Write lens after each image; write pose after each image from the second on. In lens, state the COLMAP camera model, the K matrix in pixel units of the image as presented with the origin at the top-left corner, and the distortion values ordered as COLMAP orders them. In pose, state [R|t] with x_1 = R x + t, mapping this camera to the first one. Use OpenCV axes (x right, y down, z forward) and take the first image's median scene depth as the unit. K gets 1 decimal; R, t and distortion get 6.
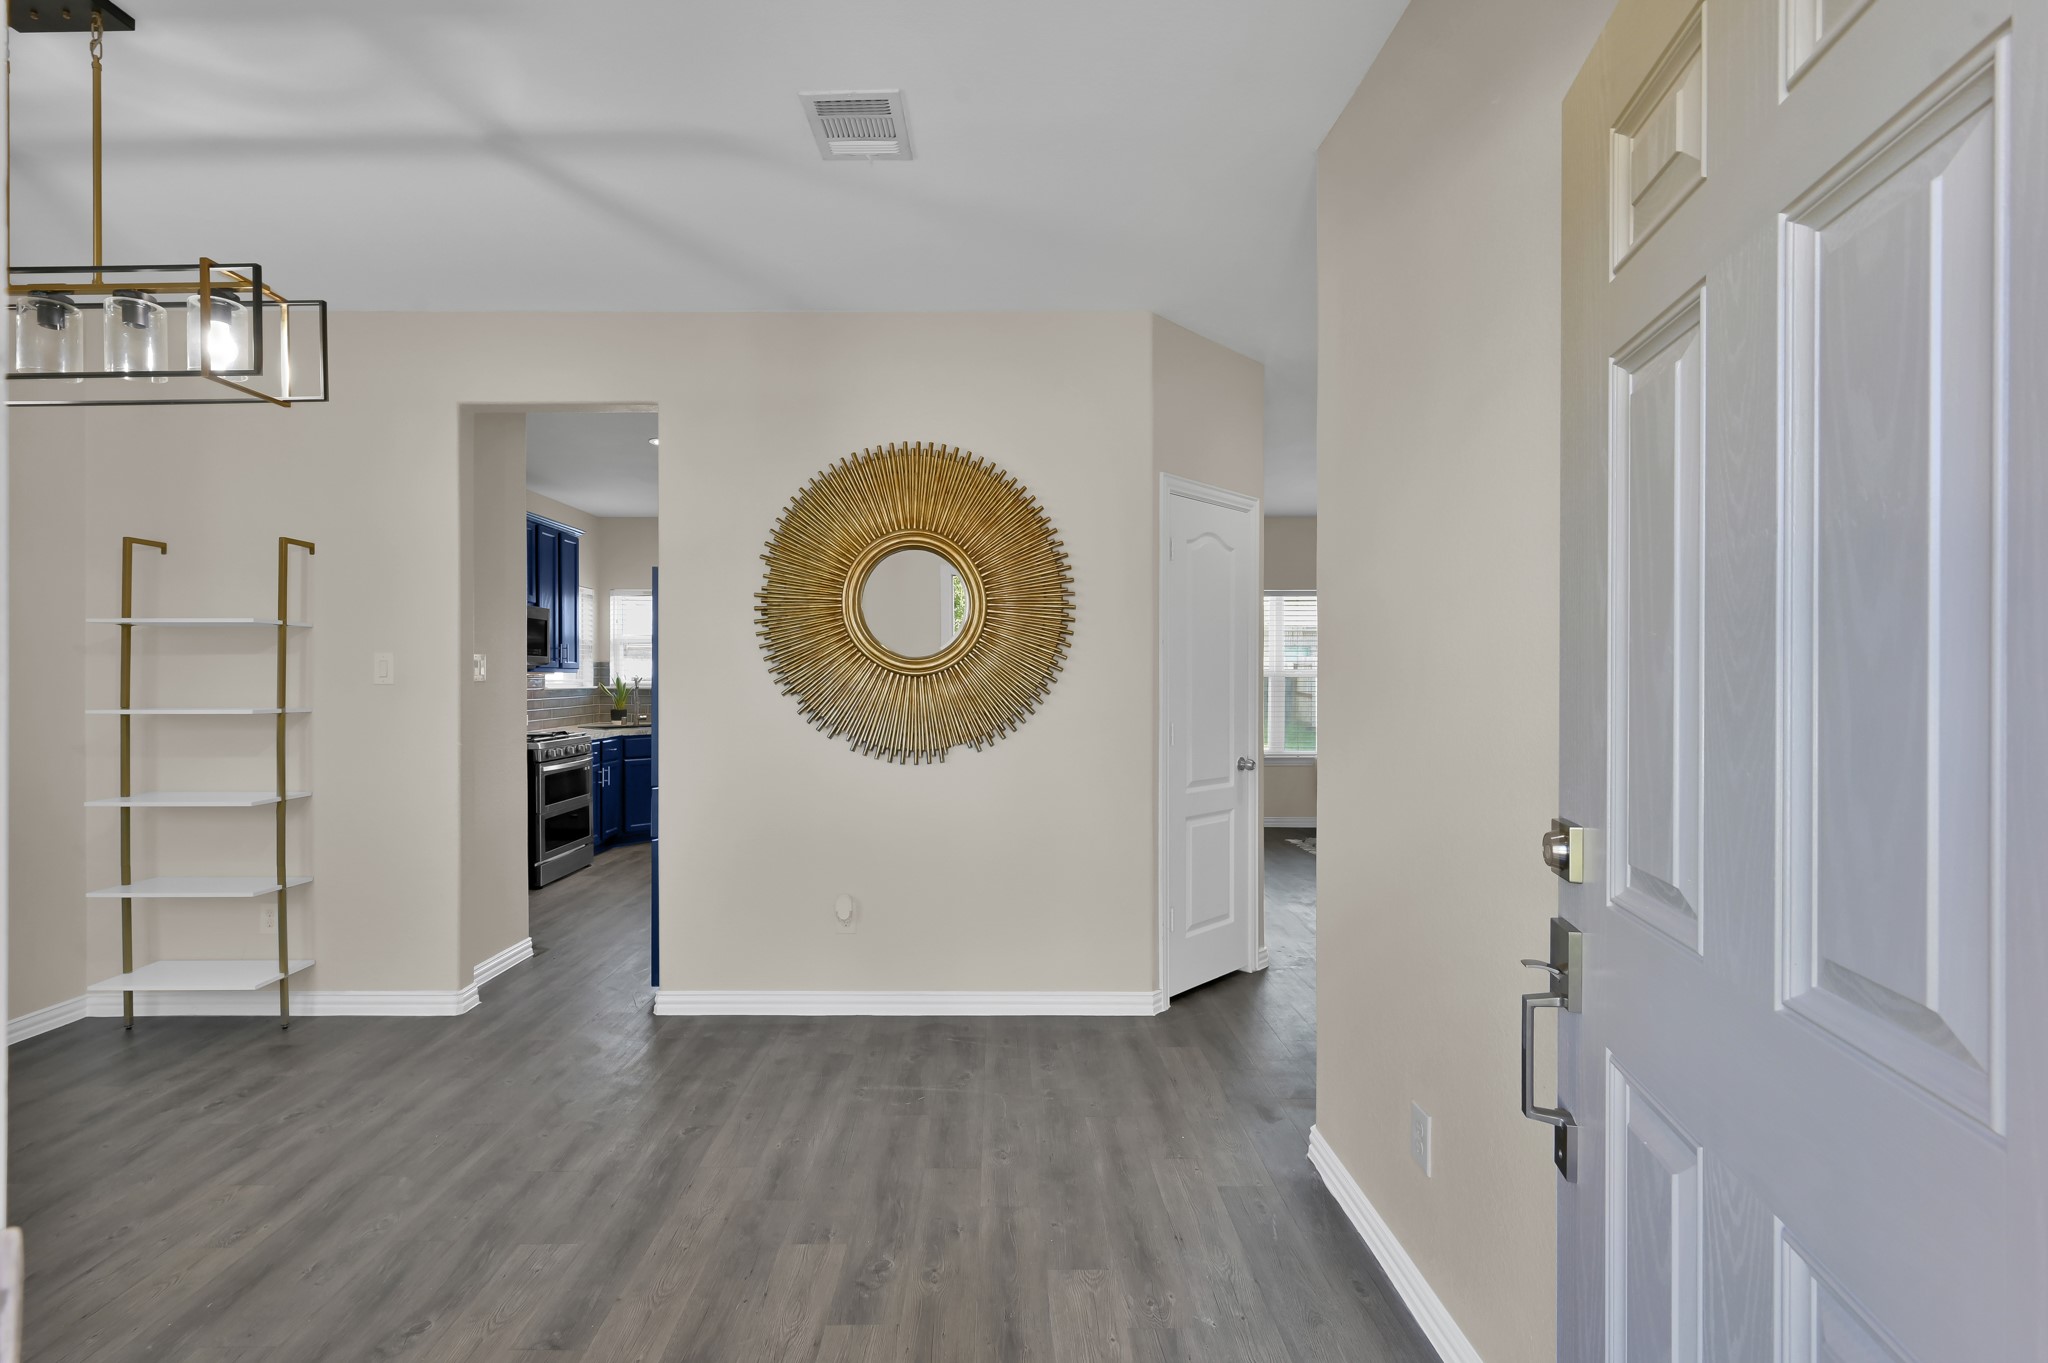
lens RADIAL K [[960.3, 0, 1022.8], [0, 960.3, 676.8], [0, 0, 1]] dist [-0.002922, -0.000567]
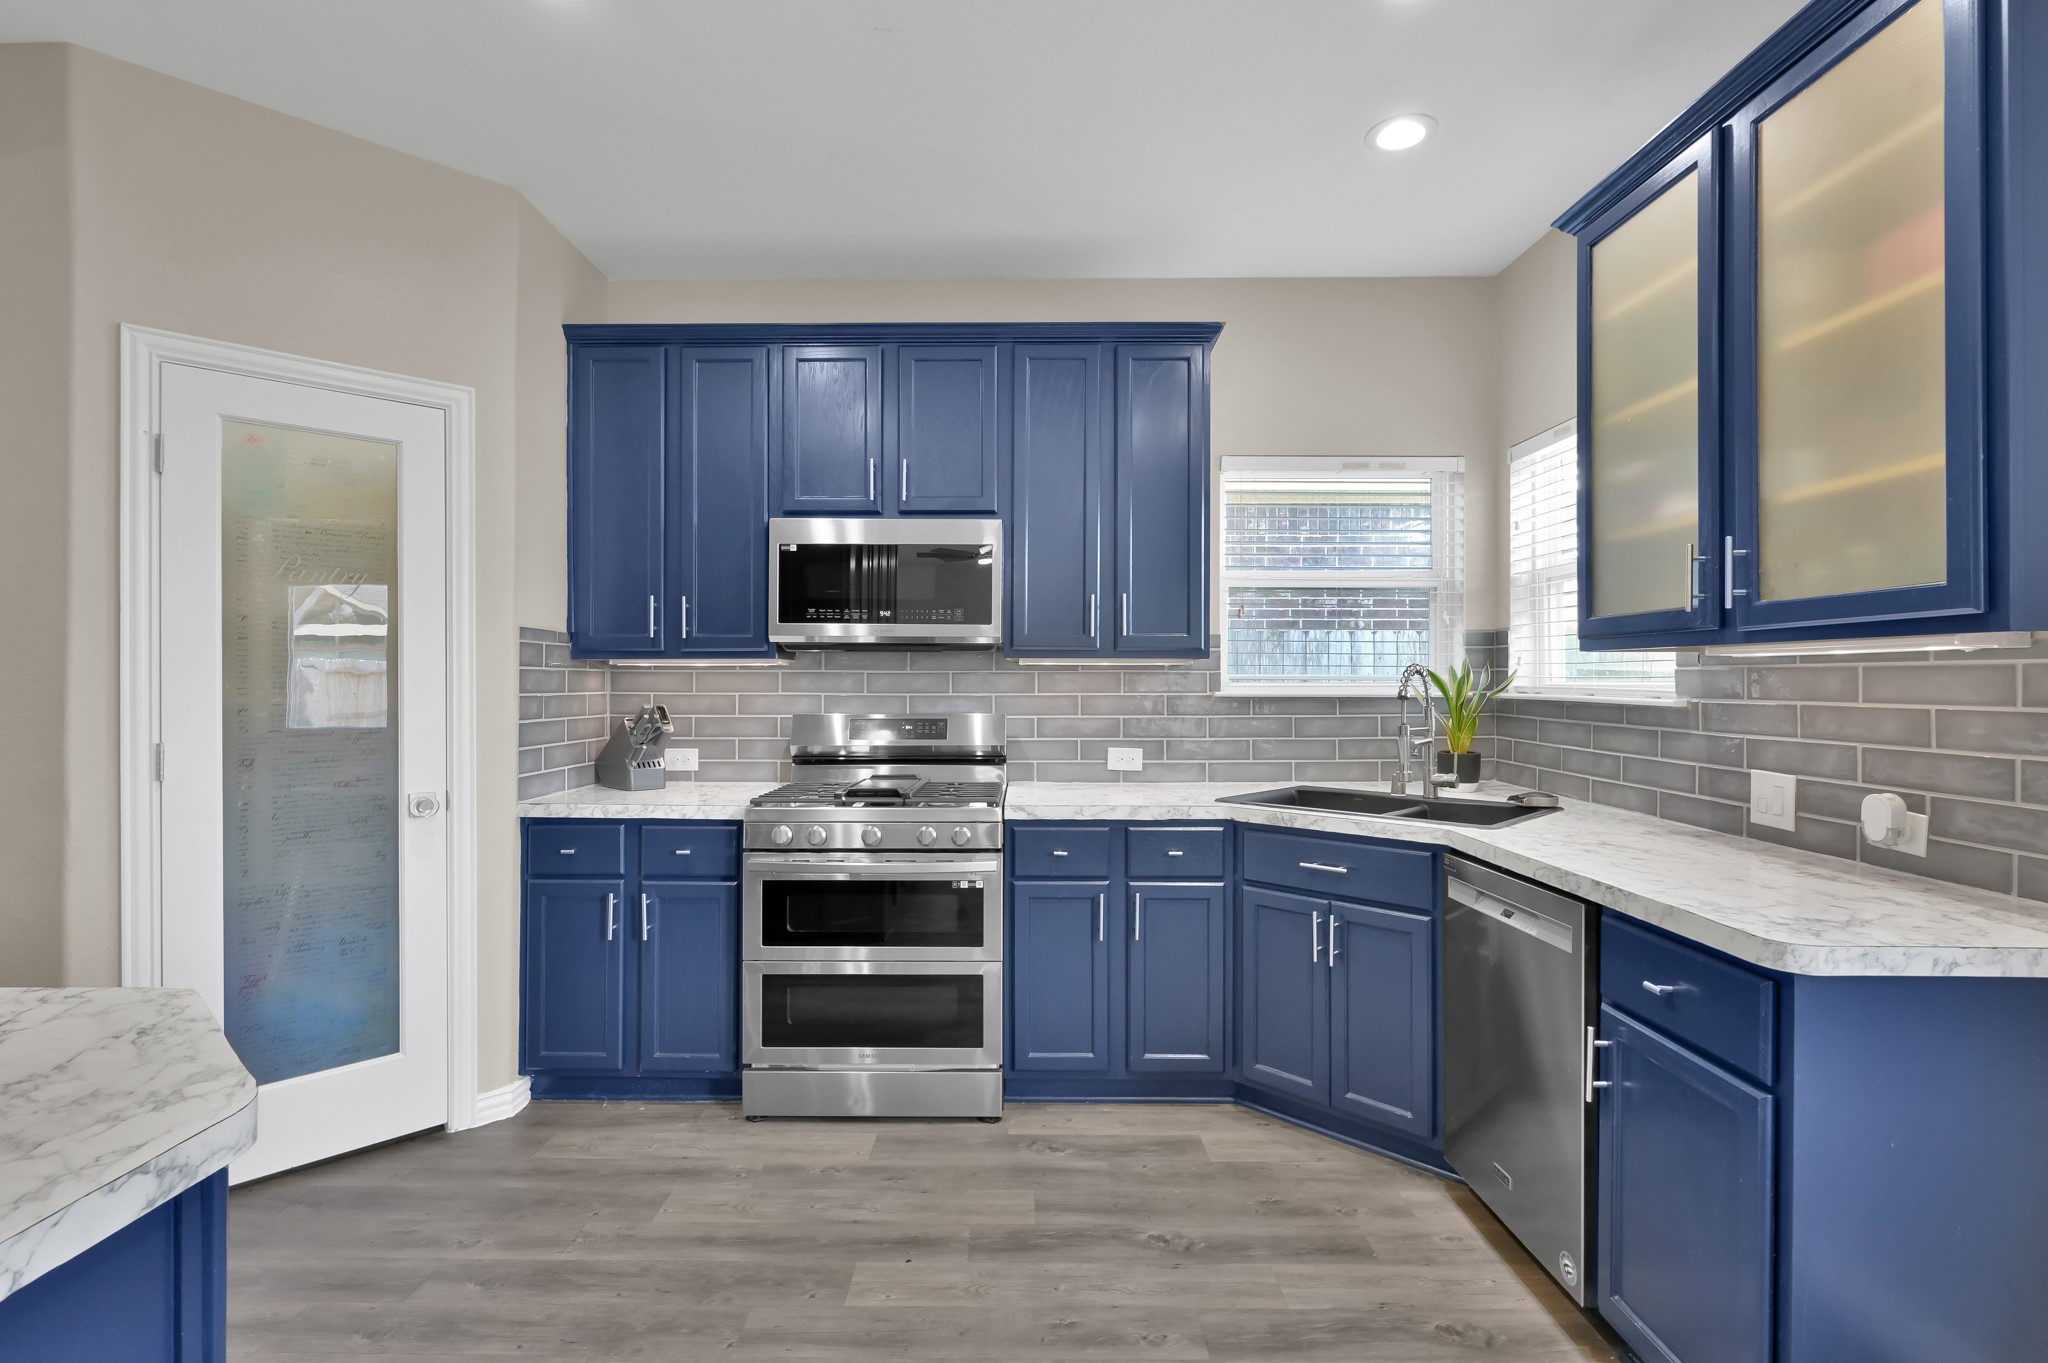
lens RADIAL K [[964.5, 0, 1008.5], [0, 964.5, 674.7], [0, 0, 1]] dist [0.001115, 0.000195]
pose [[-0.006062, -0.002844, -0.999978, -0.091884], [-0.001823, 0.999994, -0.002833, 0.014266], [0.999980, 0.001805, -0.006067, 2.564962]]
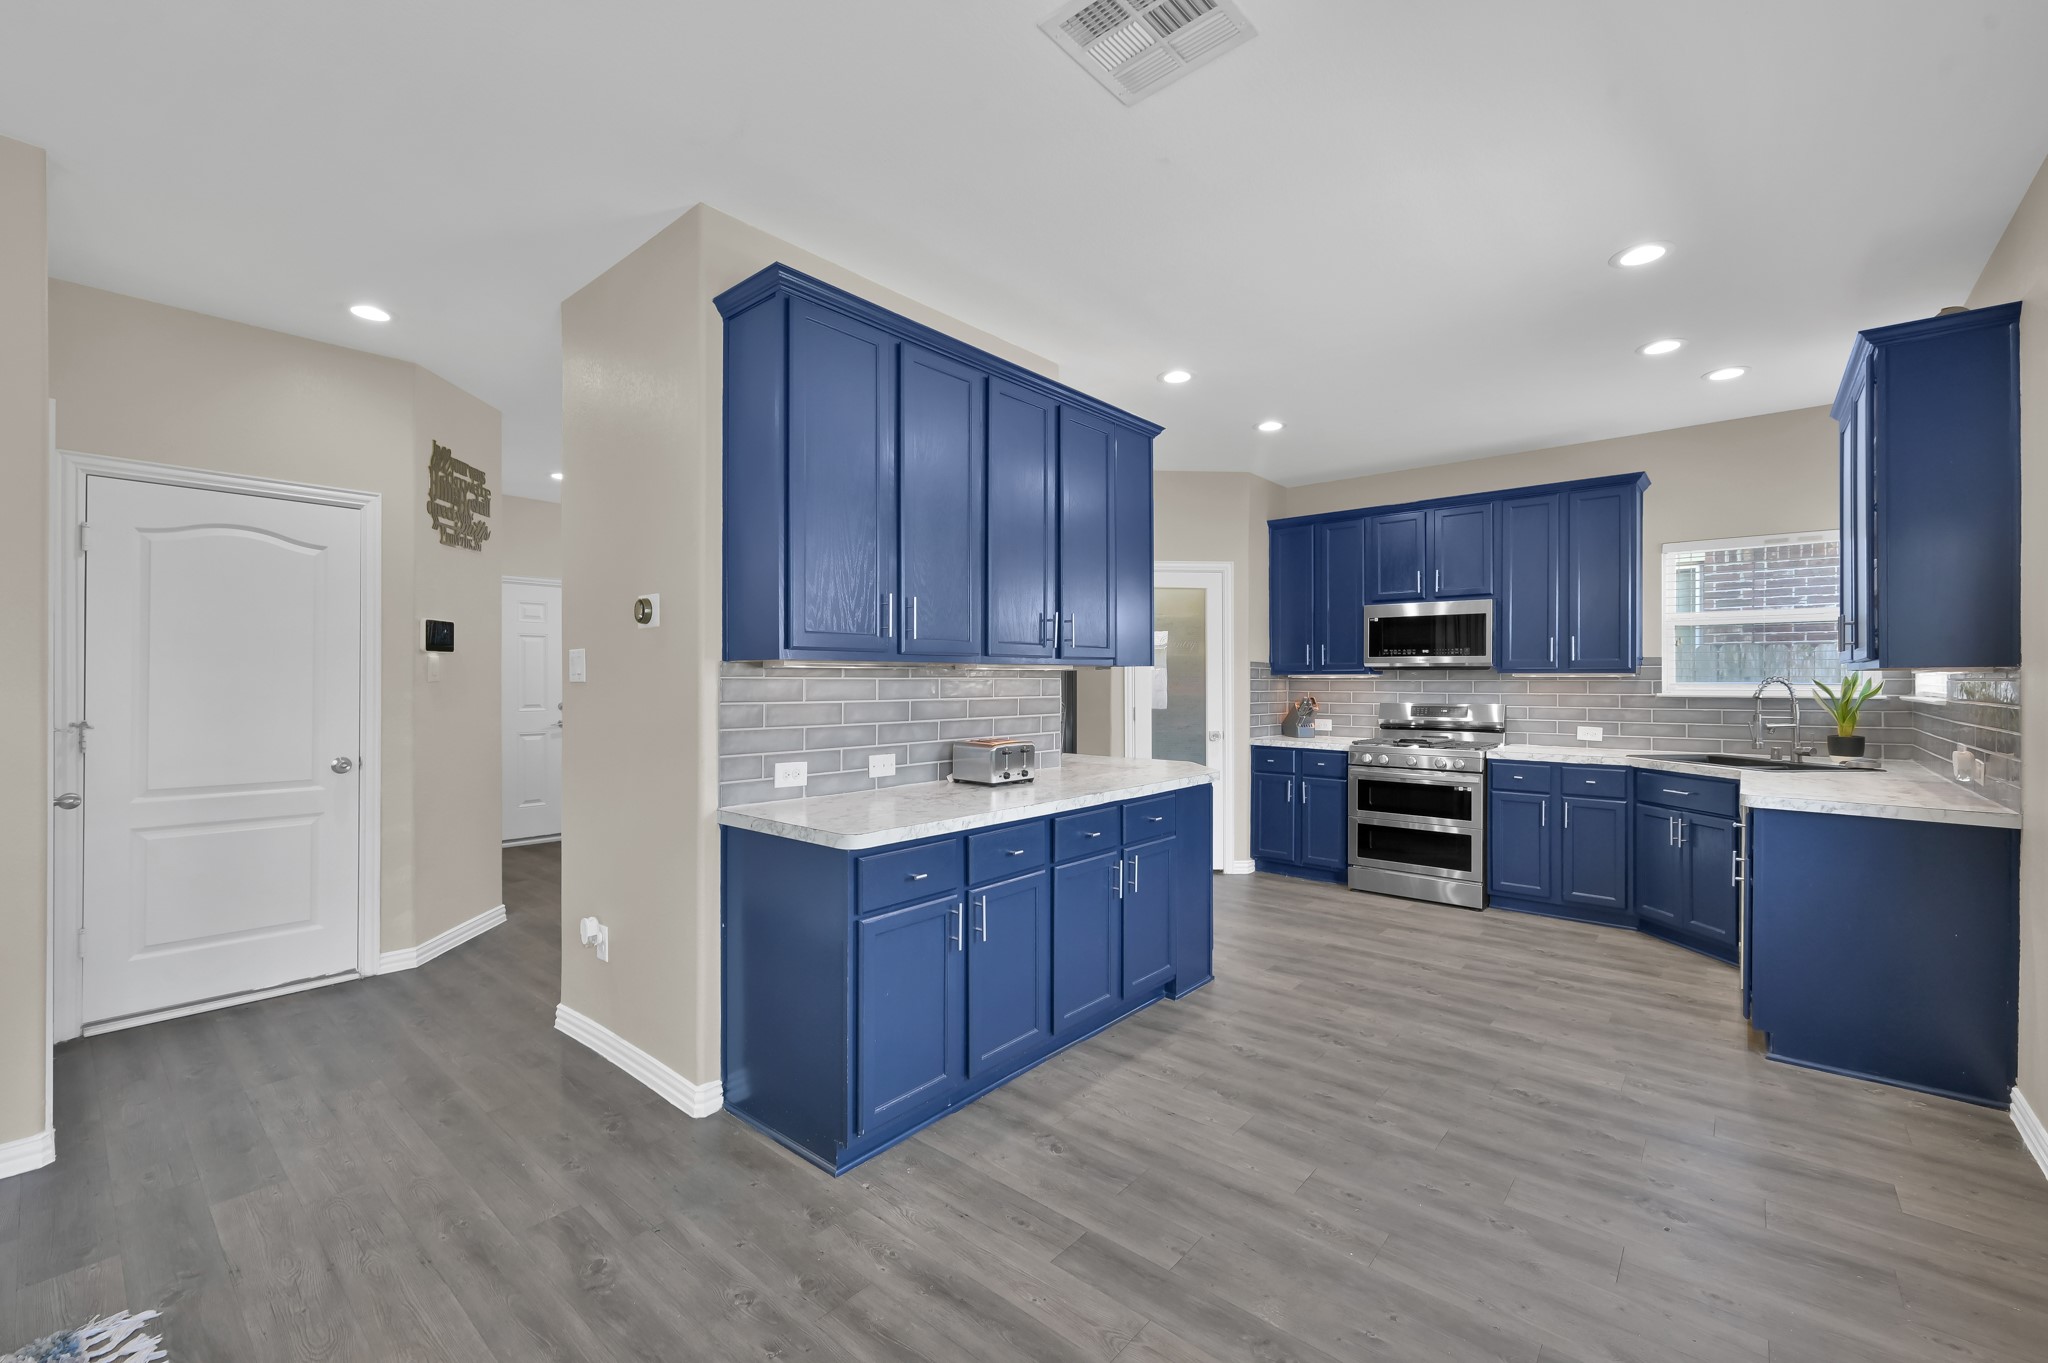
lens RADIAL K [[834.2, 0, 1031.2], [0, 834.2, 683.5], [0, 0, 1]] dist [-0.000115, 0.000013]
pose [[-0.642957, 0.004802, -0.765887, 0.835072], [0.000432, 0.999982, 0.005907, 0.001310], [0.765902, 0.003467, -0.642947, 2.957756]]
